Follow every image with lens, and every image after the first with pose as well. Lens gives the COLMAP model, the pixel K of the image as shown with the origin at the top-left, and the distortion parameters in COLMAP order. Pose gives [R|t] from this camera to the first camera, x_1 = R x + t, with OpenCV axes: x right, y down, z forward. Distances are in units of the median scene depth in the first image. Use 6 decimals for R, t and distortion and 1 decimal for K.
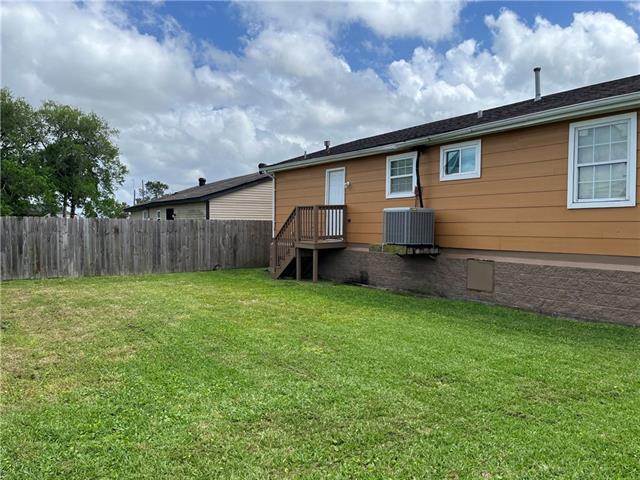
lens RADIAL K [[484.2, 0, 320.4], [0, 484.2, 241.1], [0, 0, 1]] dist [0.051840, -0.073122]
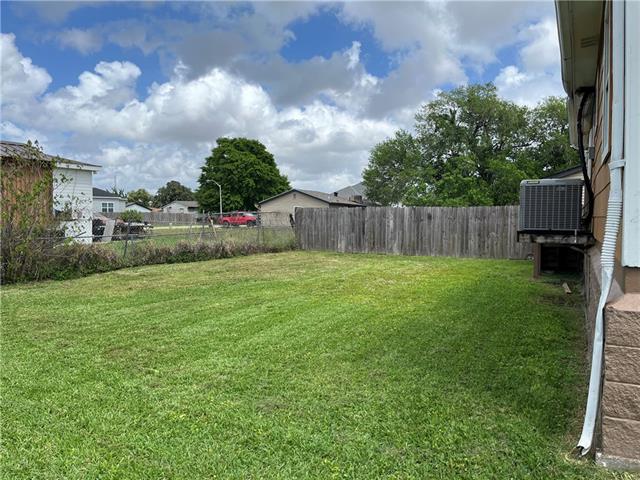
lens RADIAL K [[484.2, 0, 325.3], [0, 484.2, 237.7], [0, 0, 1]] dist [0.051840, -0.073122]
pose [[0.447479, 0.029227, -0.893817, 0.493963], [-0.019951, 0.999543, 0.022697, 0.005946], [0.894072, 0.007676, 0.447857, 0.276093]]
